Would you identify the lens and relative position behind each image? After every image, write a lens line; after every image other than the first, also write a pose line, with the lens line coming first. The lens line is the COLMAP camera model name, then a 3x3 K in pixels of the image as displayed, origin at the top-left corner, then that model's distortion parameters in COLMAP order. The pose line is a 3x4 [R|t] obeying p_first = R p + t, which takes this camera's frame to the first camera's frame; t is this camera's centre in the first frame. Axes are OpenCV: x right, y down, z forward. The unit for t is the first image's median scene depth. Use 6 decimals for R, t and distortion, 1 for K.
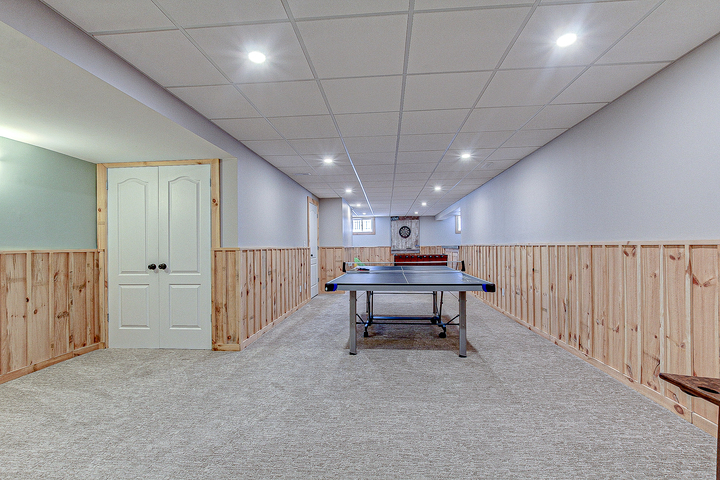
lens RADIAL K [[328.9, 0, 362.5], [0, 328.9, 243.9], [0, 0, 1]] dist [-0.012730, 0.002198]
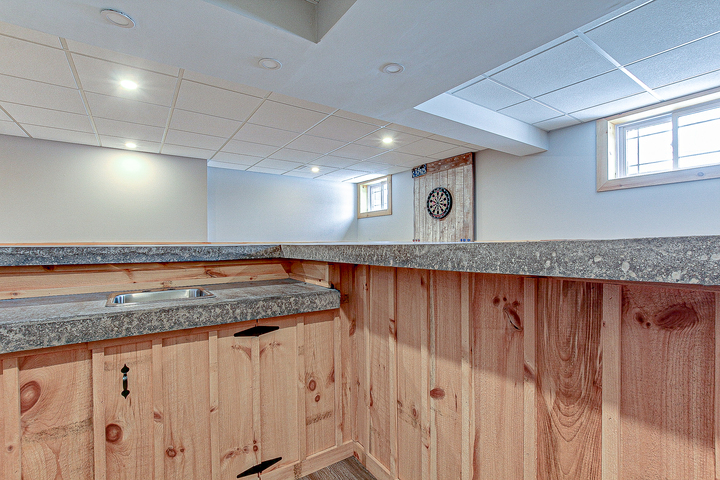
lens RADIAL K [[328.9, 0, 361.9], [0, 328.9, 242.4], [0, 0, 1]] dist [-0.012730, 0.002198]
pose [[0.624715, 0.010960, -0.780776, 1.330770], [0.006779, 0.999788, 0.019459, 0.001103], [0.780824, -0.017449, 0.624508, 2.545412]]
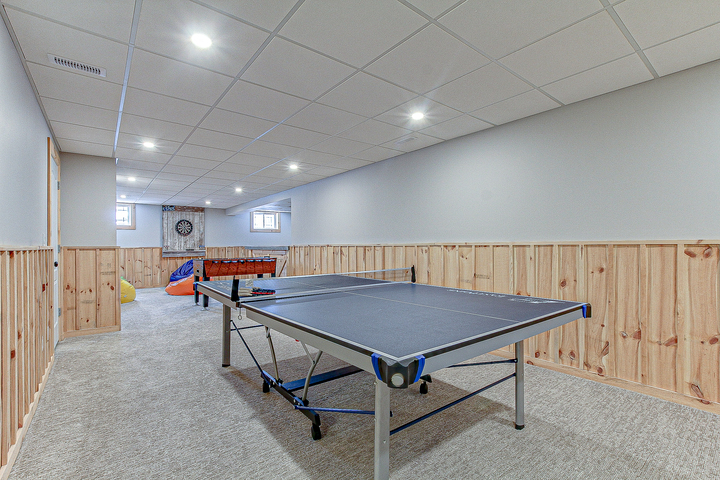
lens RADIAL K [[328.9, 0, 361.8], [0, 328.9, 244.3], [0, 0, 1]] dist [-0.012730, 0.002198]
pose [[0.732802, 0.009278, 0.680379, -0.291150], [-0.007103, 0.999957, -0.005986, 0.010680], [-0.680405, -0.000446, 0.732836, 0.681555]]
